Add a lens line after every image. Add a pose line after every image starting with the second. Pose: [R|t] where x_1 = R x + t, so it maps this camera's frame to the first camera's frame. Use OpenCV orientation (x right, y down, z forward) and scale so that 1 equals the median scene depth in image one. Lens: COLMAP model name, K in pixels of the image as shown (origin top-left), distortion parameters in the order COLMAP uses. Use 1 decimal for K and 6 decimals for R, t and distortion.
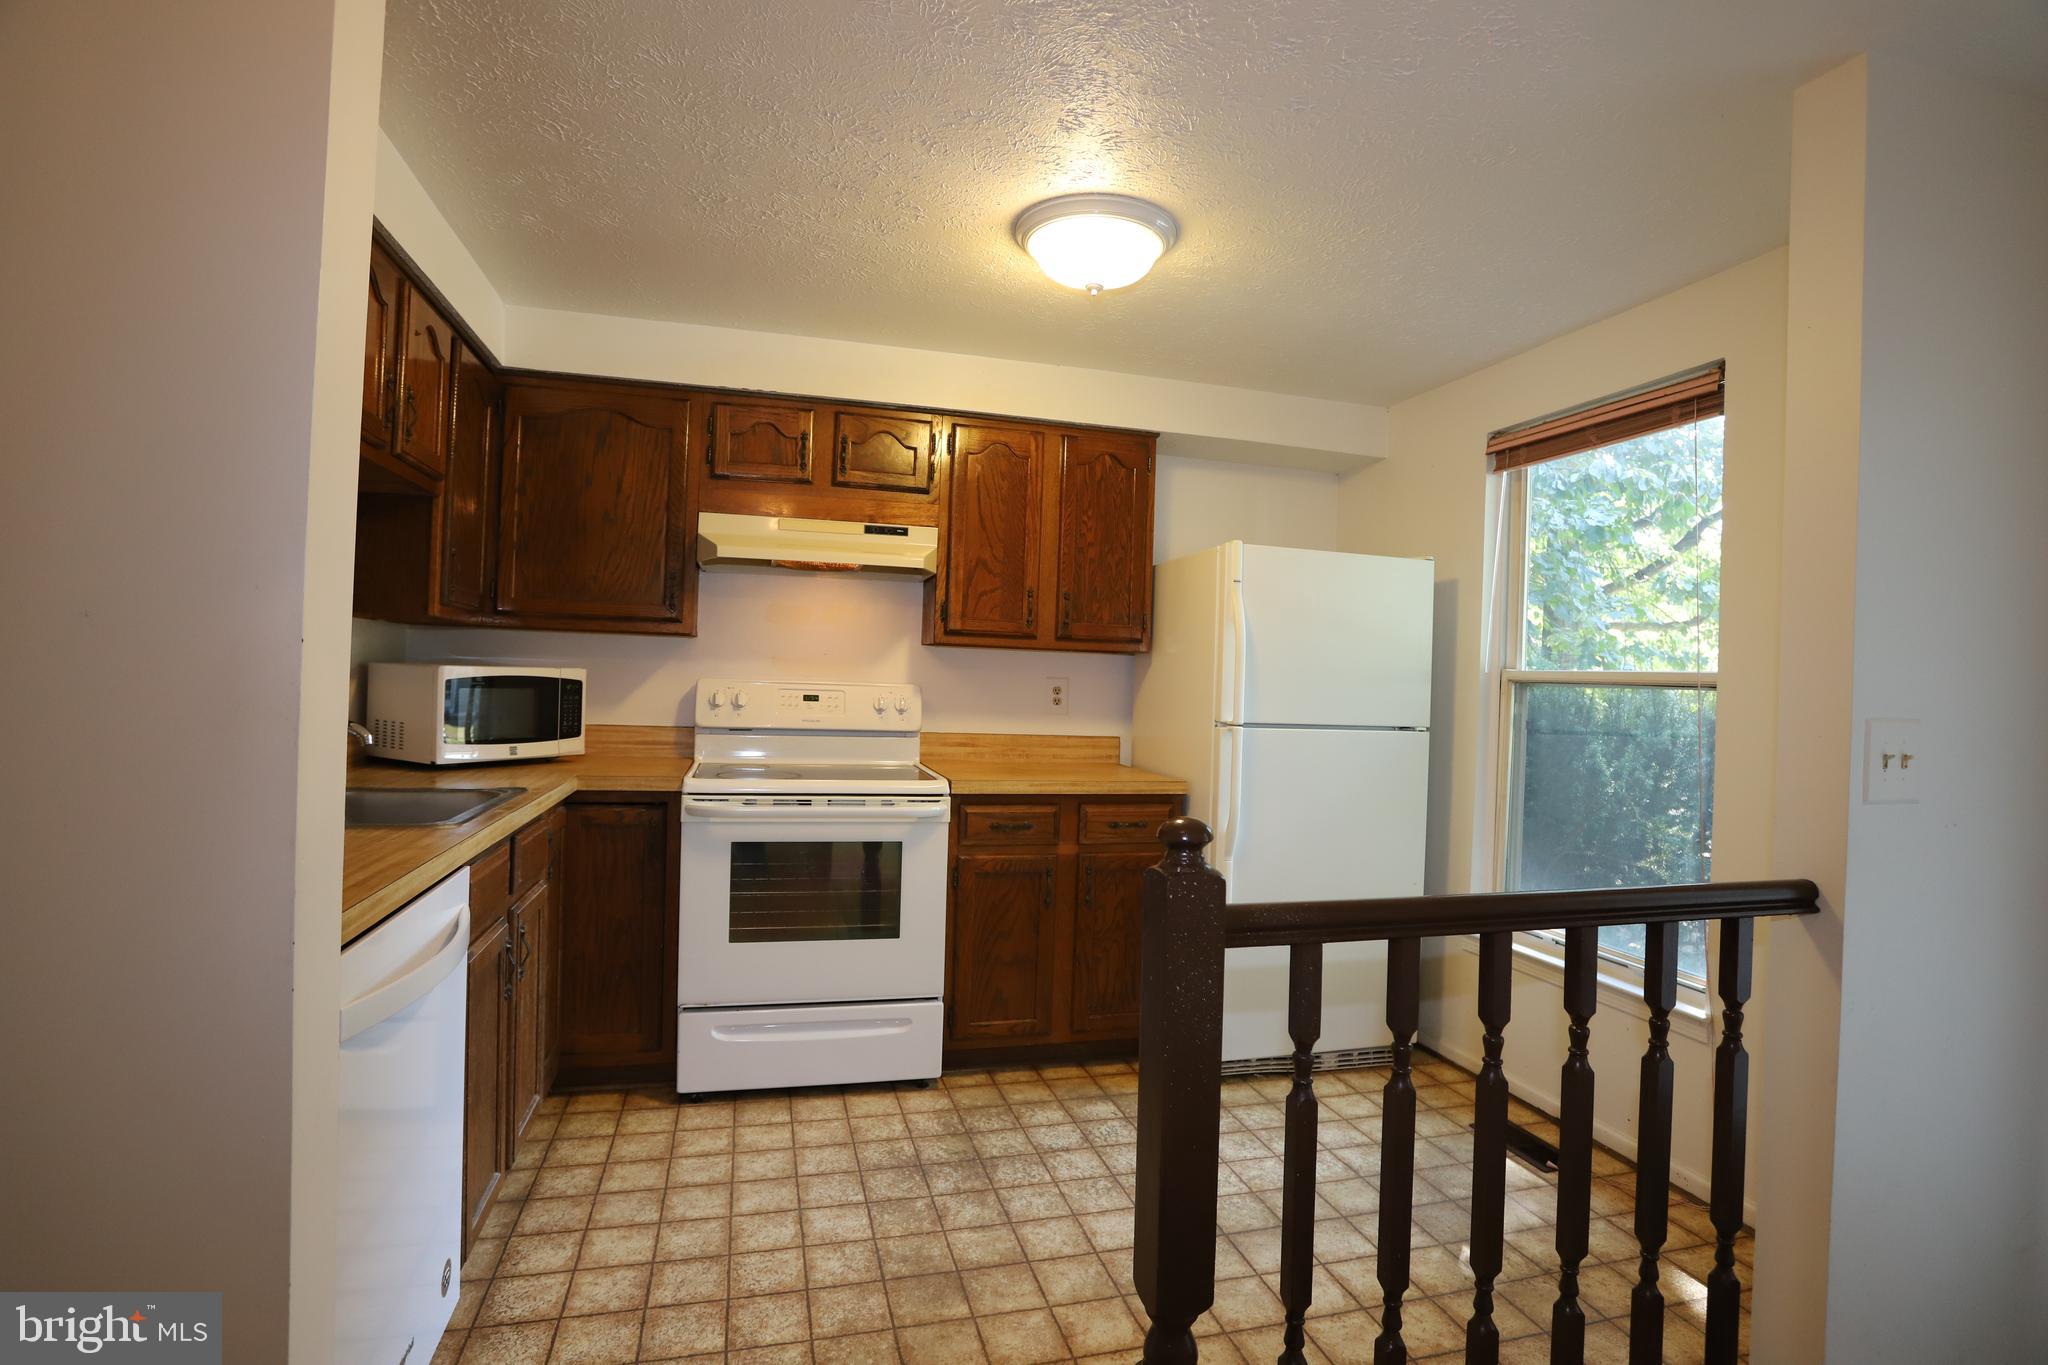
lens RADIAL K [[993.2, 0, 1029.4], [0, 993.2, 680.1], [0, 0, 1]] dist [-0.078363, 0.032481]
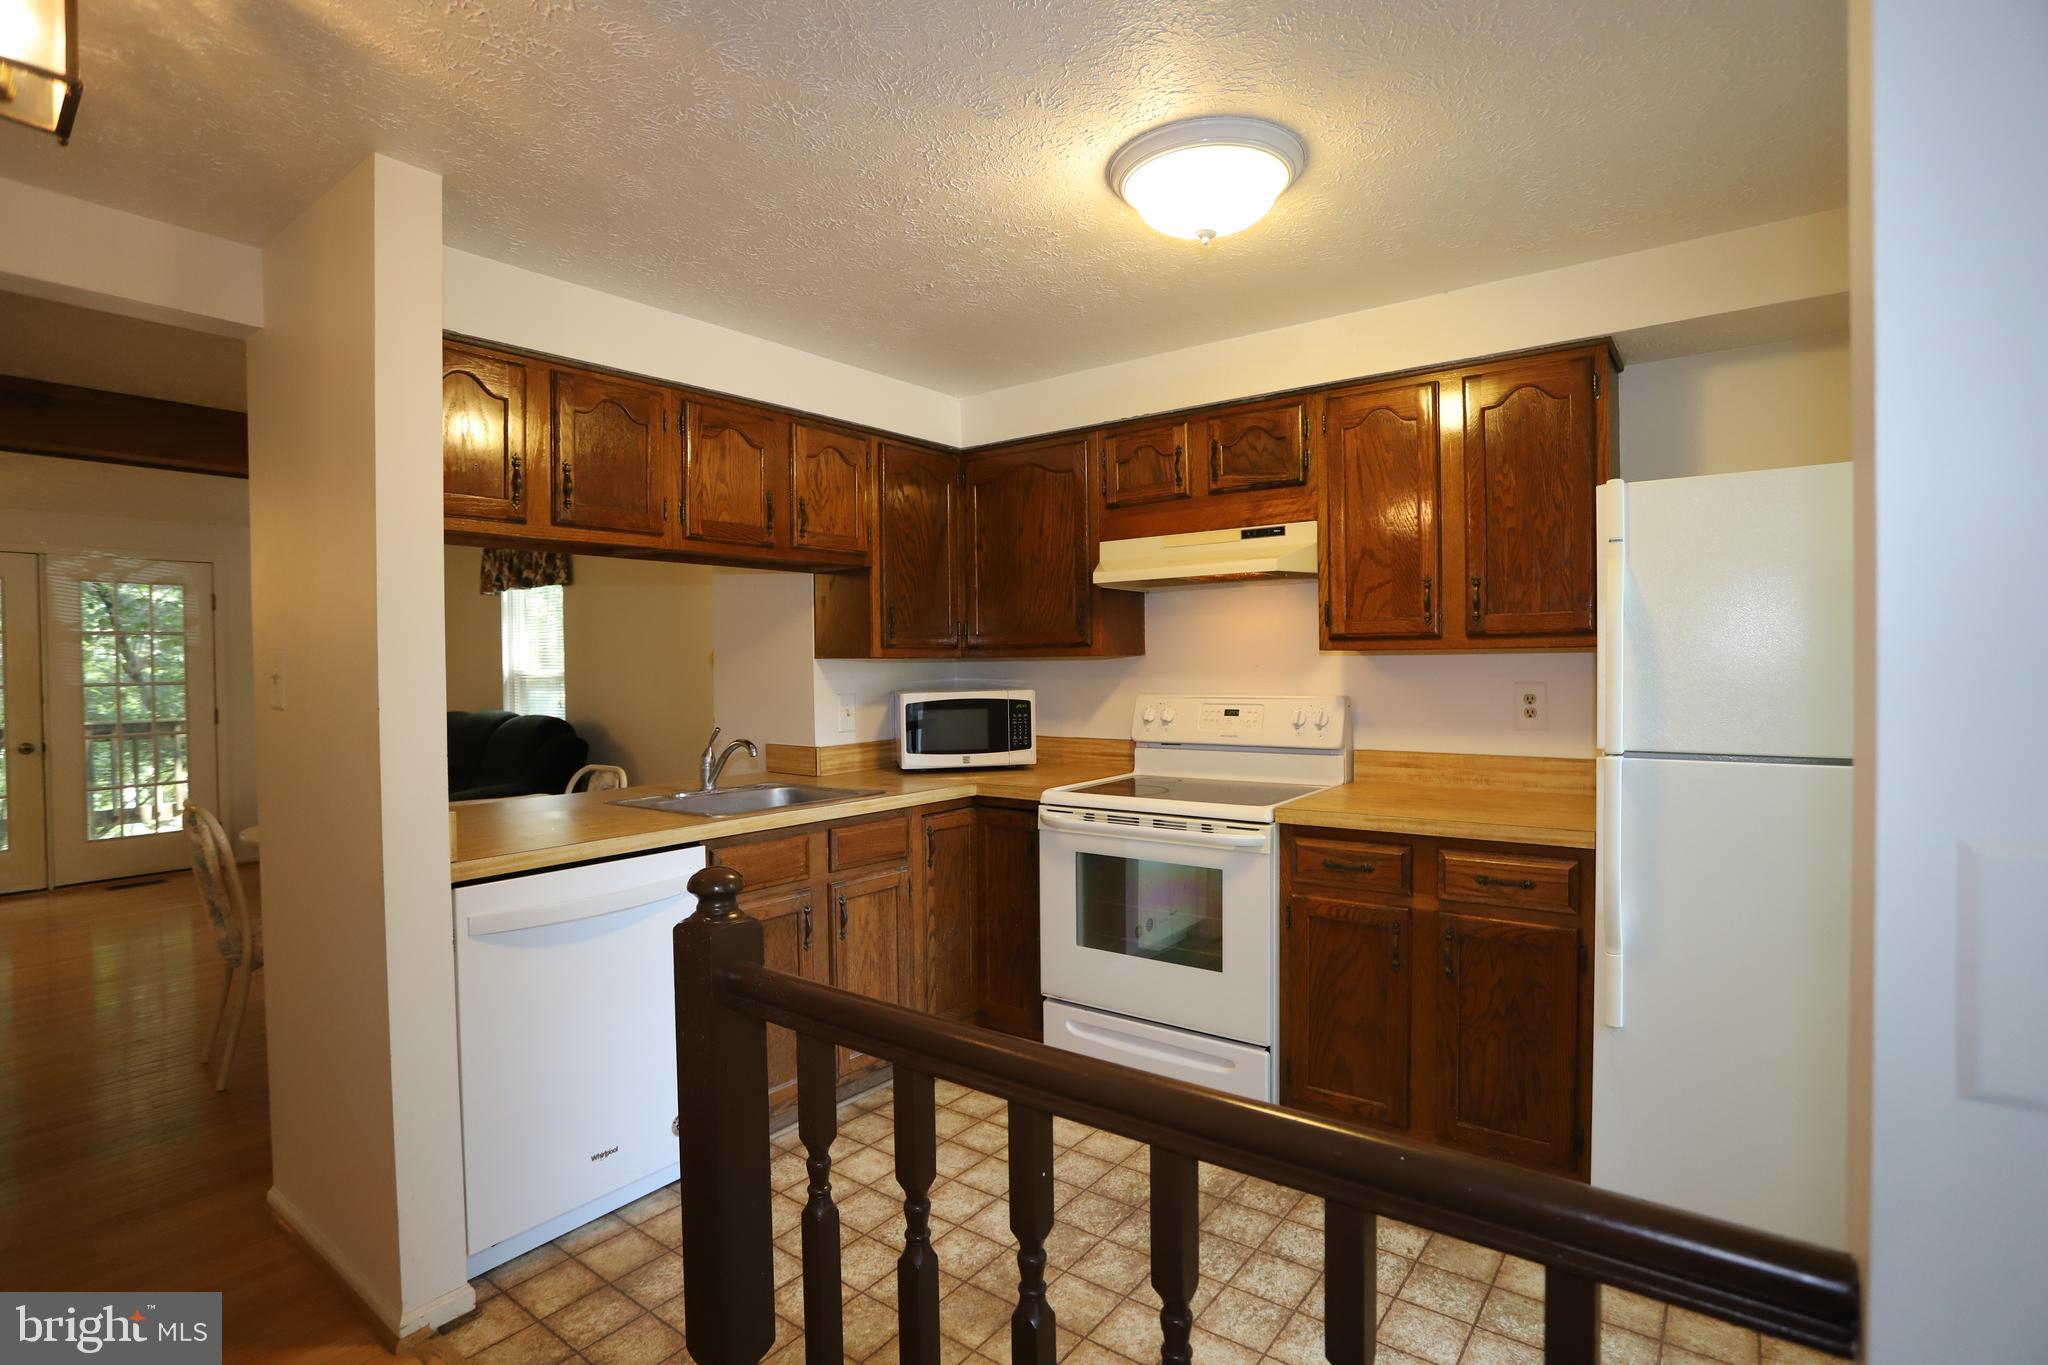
lens RADIAL K [[993.2, 0, 1029.4], [0, 993.2, 680.1], [0, 0, 1]] dist [-0.078363, 0.032481]
pose [[0.614565, -0.029587, -0.788311, 0.478571], [0.033974, 0.999362, -0.011023, -0.011192], [0.788134, -0.020008, 0.615179, 0.275727]]
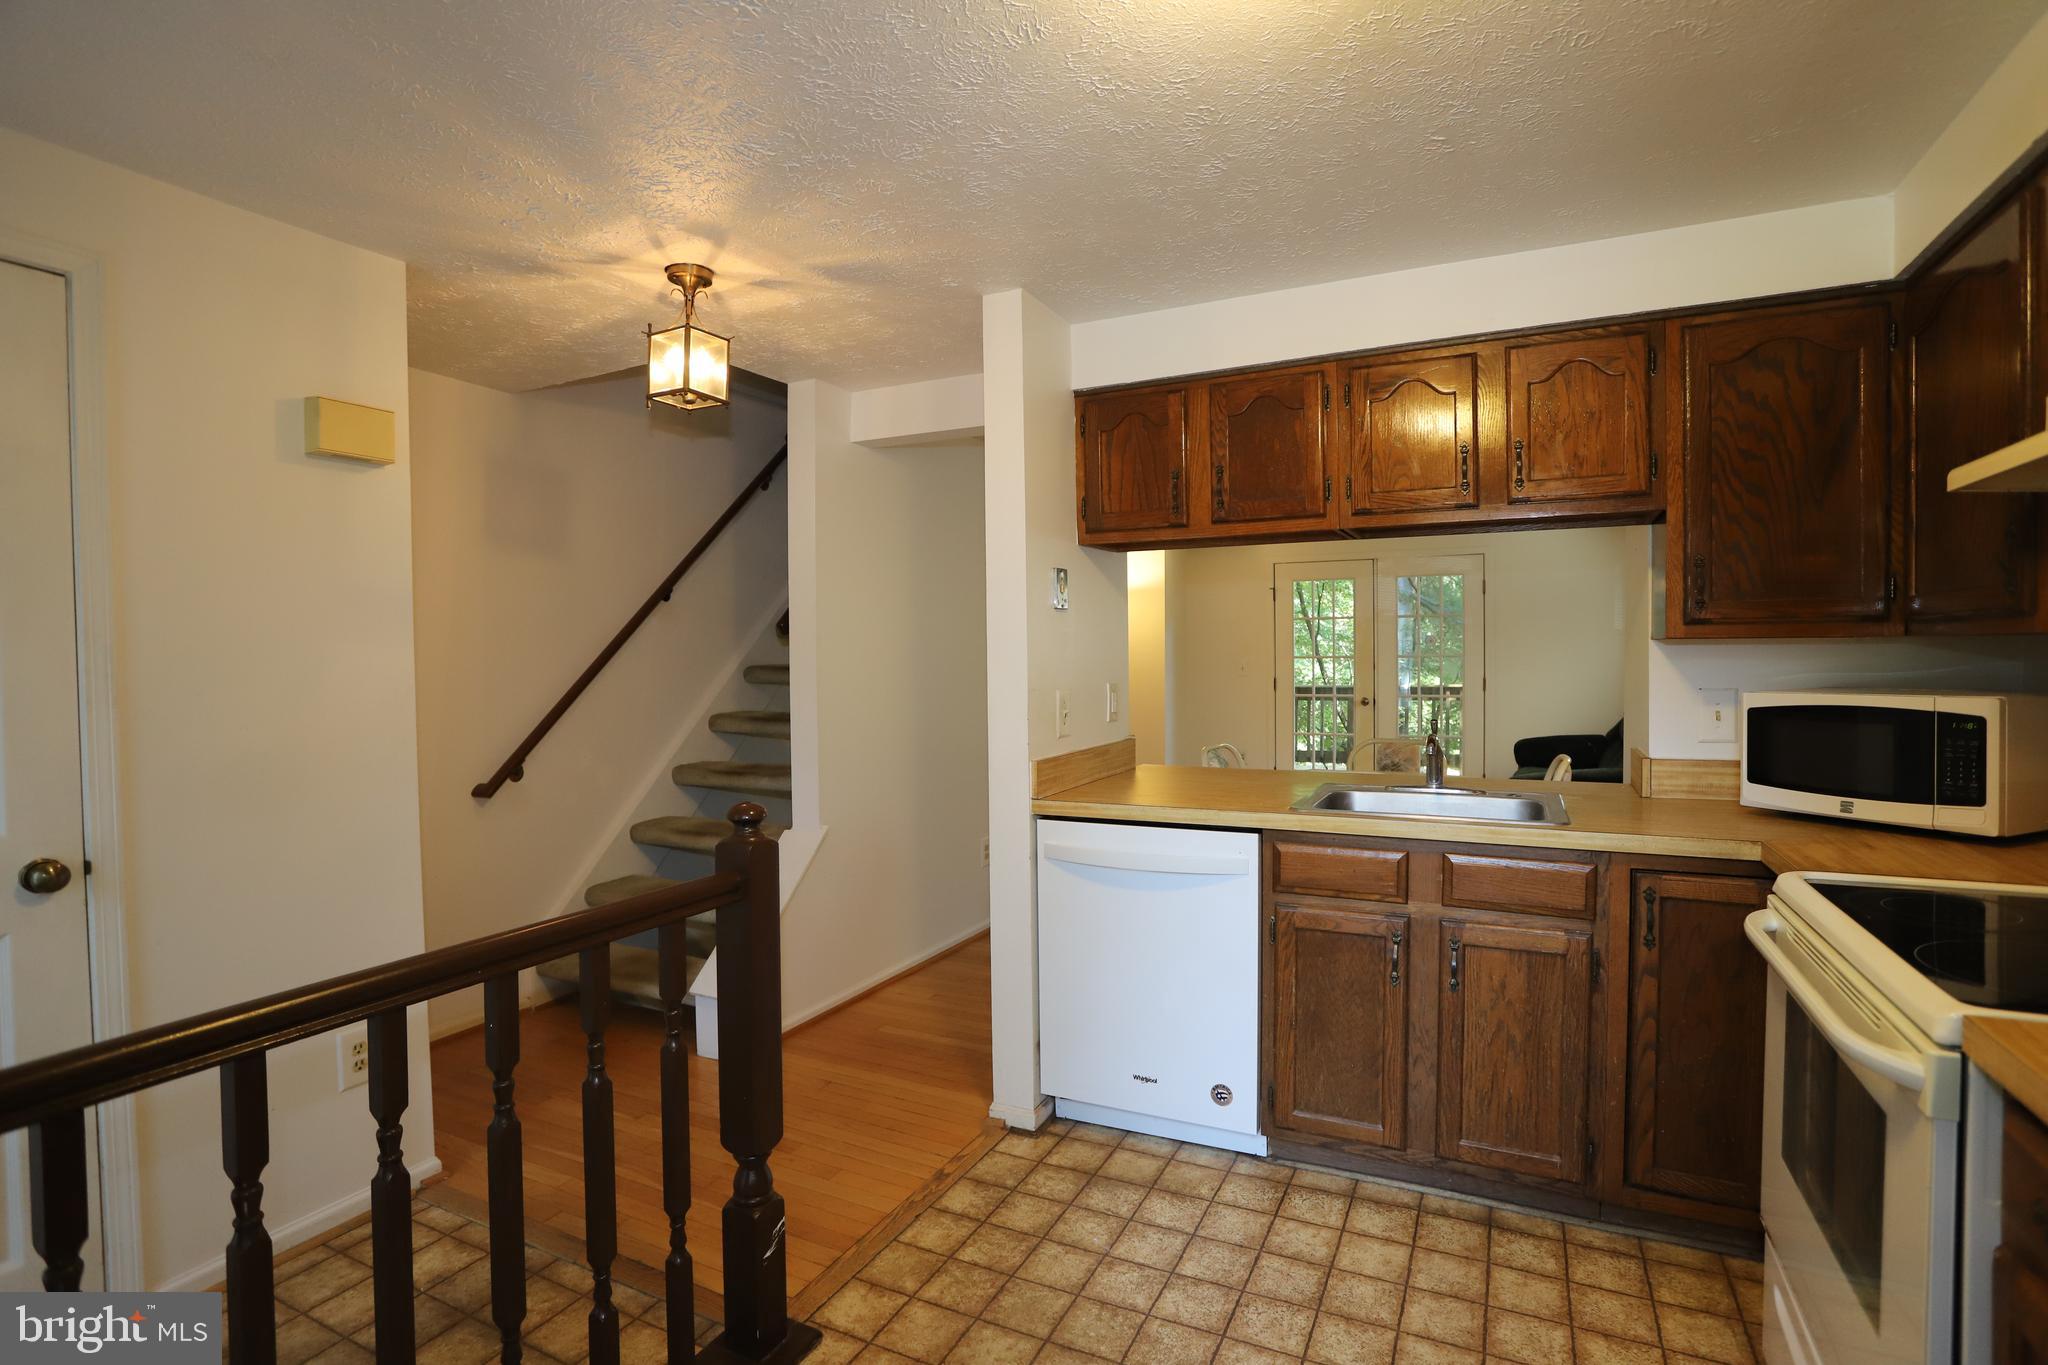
lens RADIAL K [[1028.7, 0, 1058.7], [0, 1028.7, 686.4], [0, 0, 1]] dist [-0.025288, 0.000903]
pose [[-0.661145, 0.000473, -0.750258, 0.414147], [-0.007988, 0.999939, 0.007670, -0.018952], [0.750216, 0.011064, -0.661100, 0.986865]]
